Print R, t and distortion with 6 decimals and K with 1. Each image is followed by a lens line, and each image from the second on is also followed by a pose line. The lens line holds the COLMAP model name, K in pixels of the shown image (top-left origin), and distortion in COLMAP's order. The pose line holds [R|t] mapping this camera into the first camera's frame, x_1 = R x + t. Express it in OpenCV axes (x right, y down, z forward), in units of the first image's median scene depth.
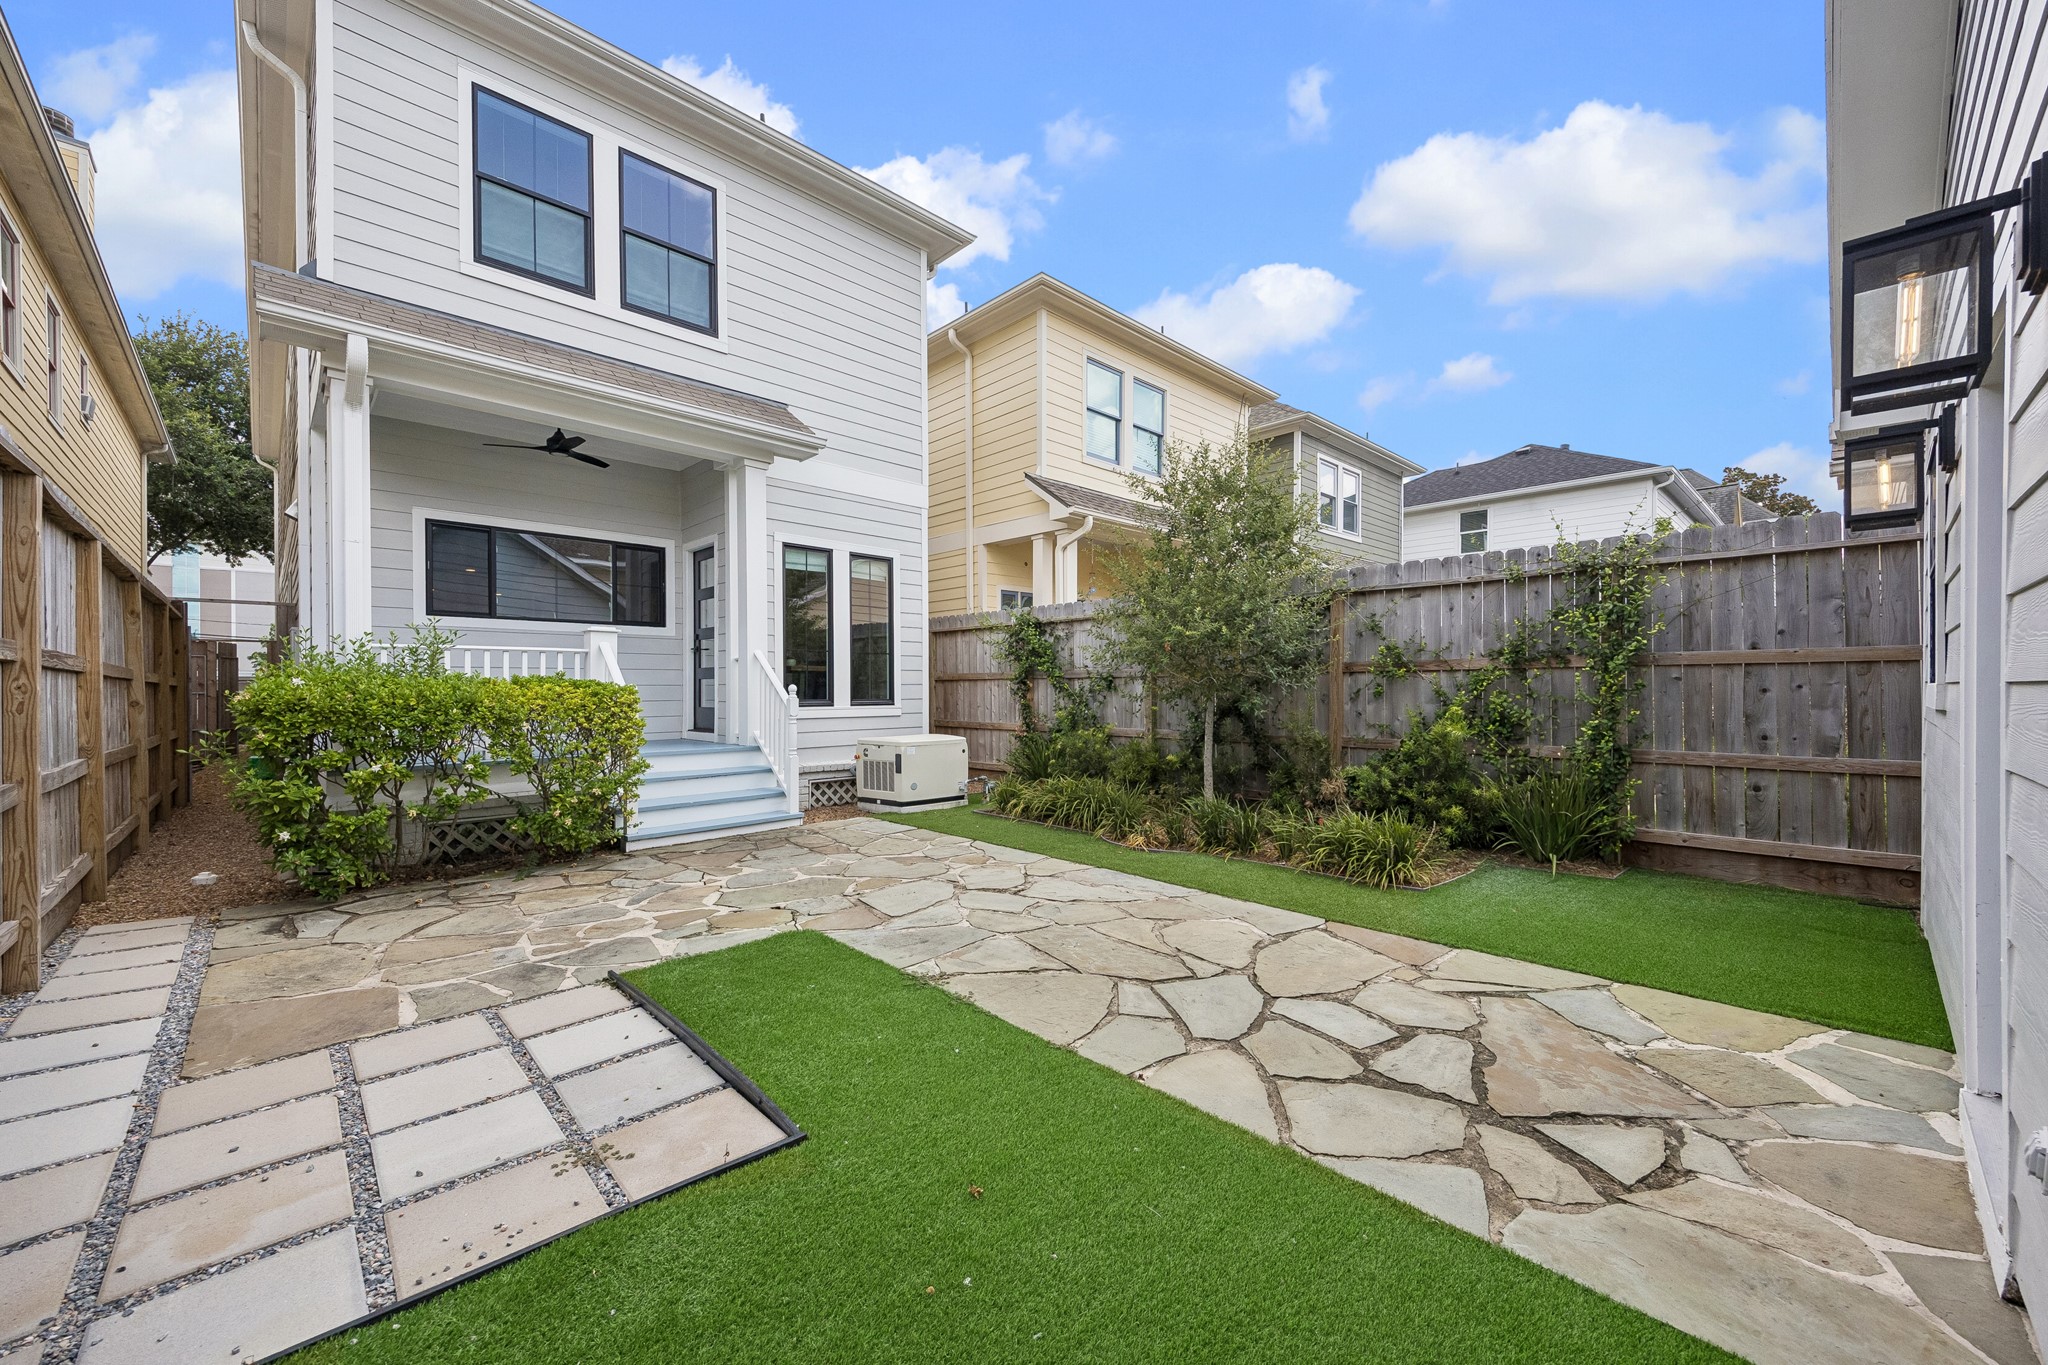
lens RADIAL K [[789.3, 0, 1037.3], [0, 789.3, 689.0], [0, 0, 1]] dist [-0.002599, -0.000206]
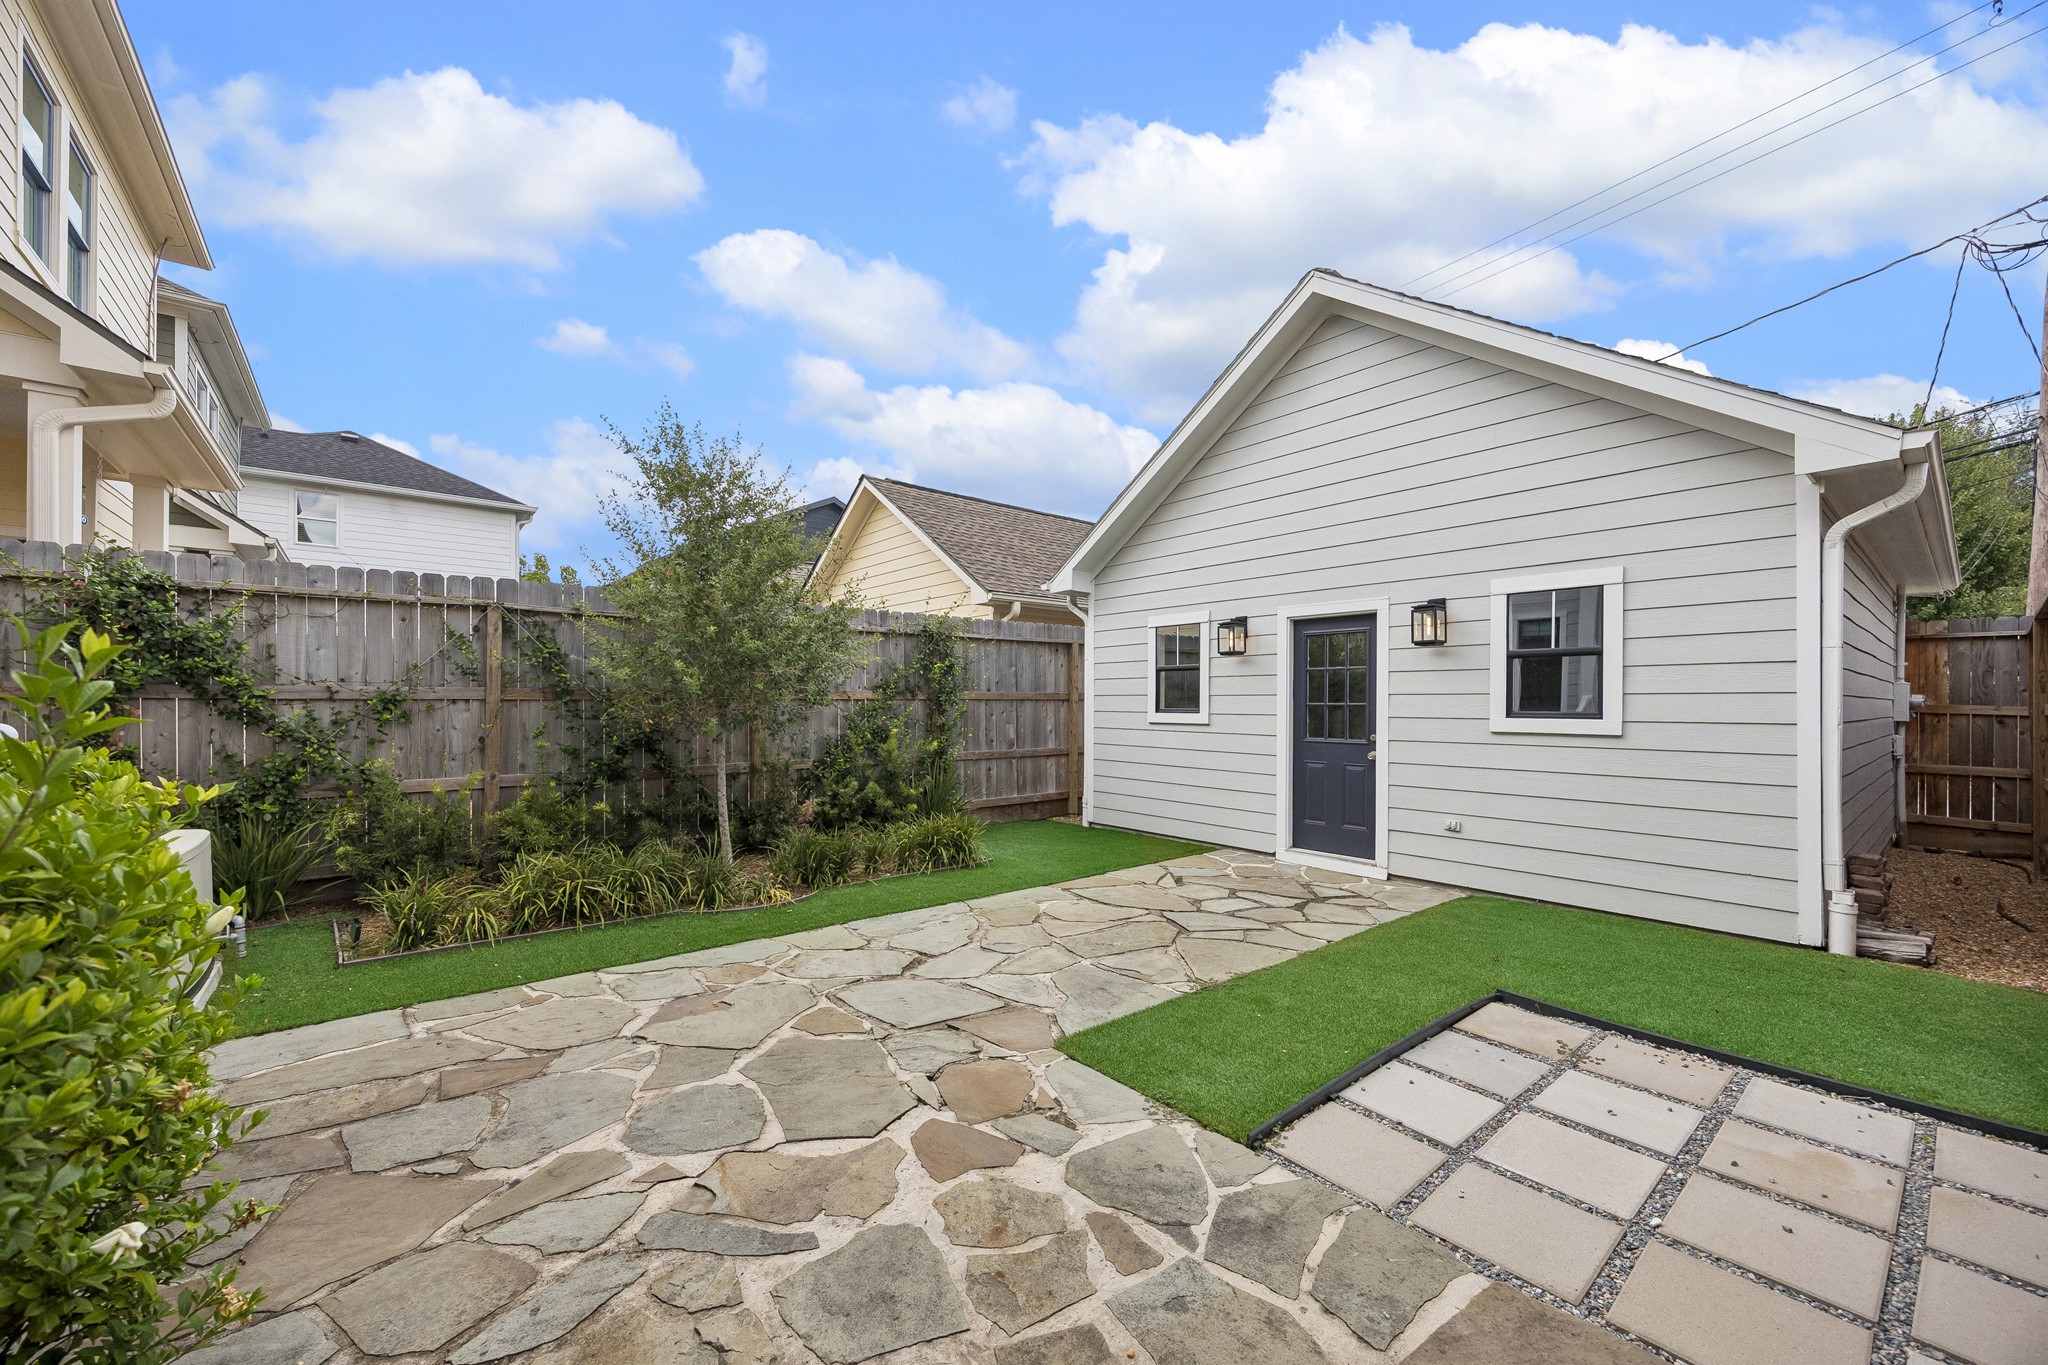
lens RADIAL K [[789.3, 0, 1046.1], [0, 789.3, 695.5], [0, 0, 1]] dist [-0.002599, -0.000206]
pose [[0.077035, 0.009691, 0.996981, -0.989350], [0.004189, 0.999941, -0.010043, -0.024726], [-0.997020, 0.004950, 0.076990, 0.878541]]
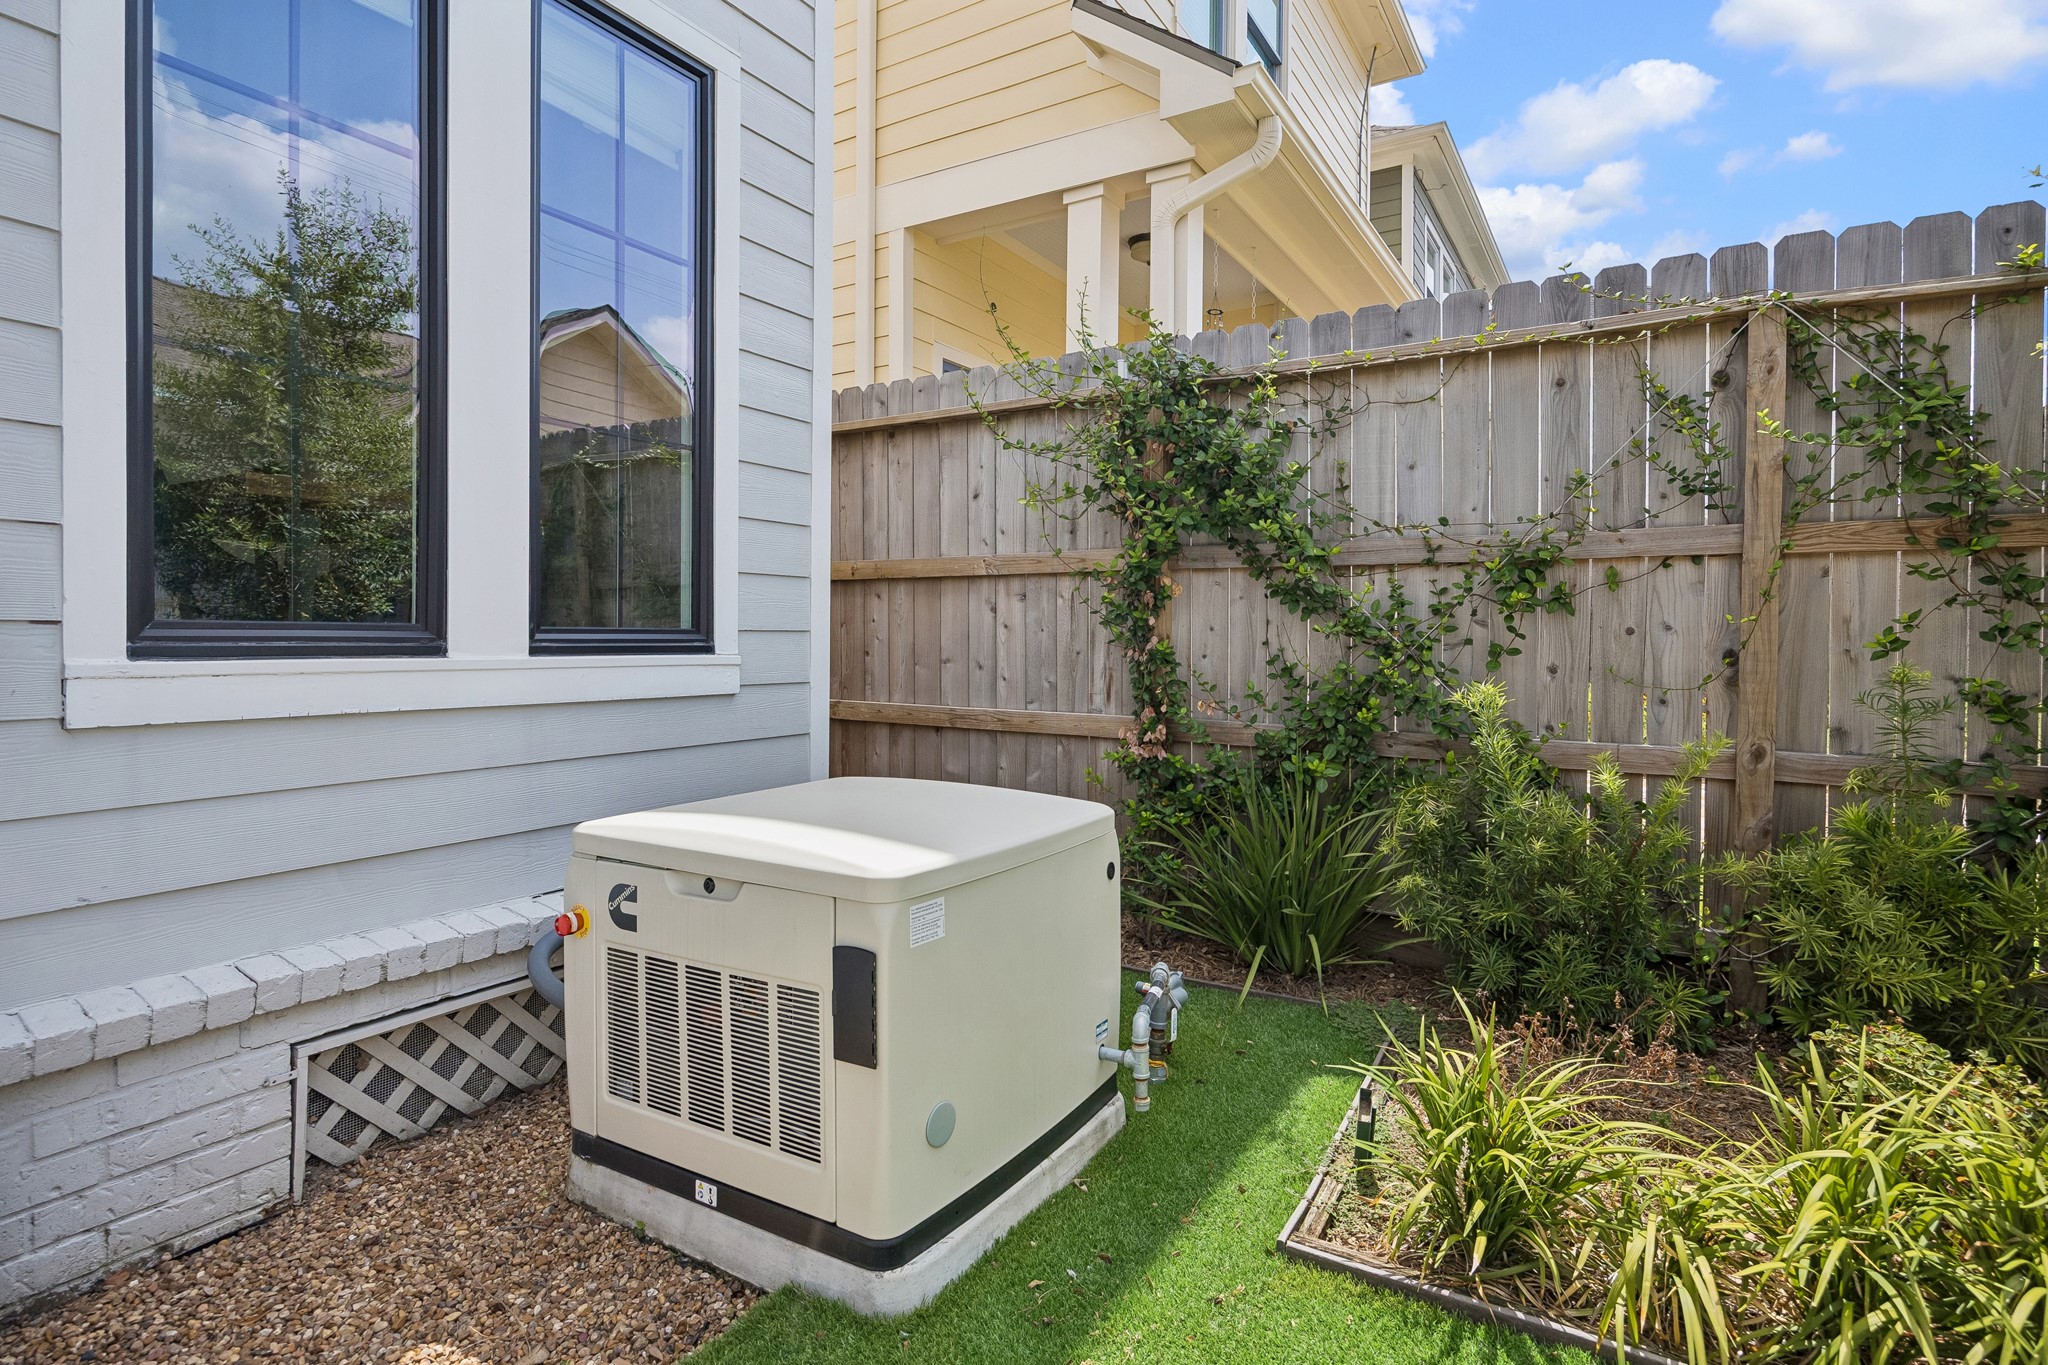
lens RADIAL K [[1037.9, 0, 1013.3], [0, 1037.9, 646.3], [0, 0, 1]] dist [0.000933, -0.000503]
pose [[0.973139, 0.010238, 0.229990, -0.345205], [-0.011223, 0.999933, 0.002976, 0.030244], [-0.229944, -0.005477, 0.973189, 1.379554]]
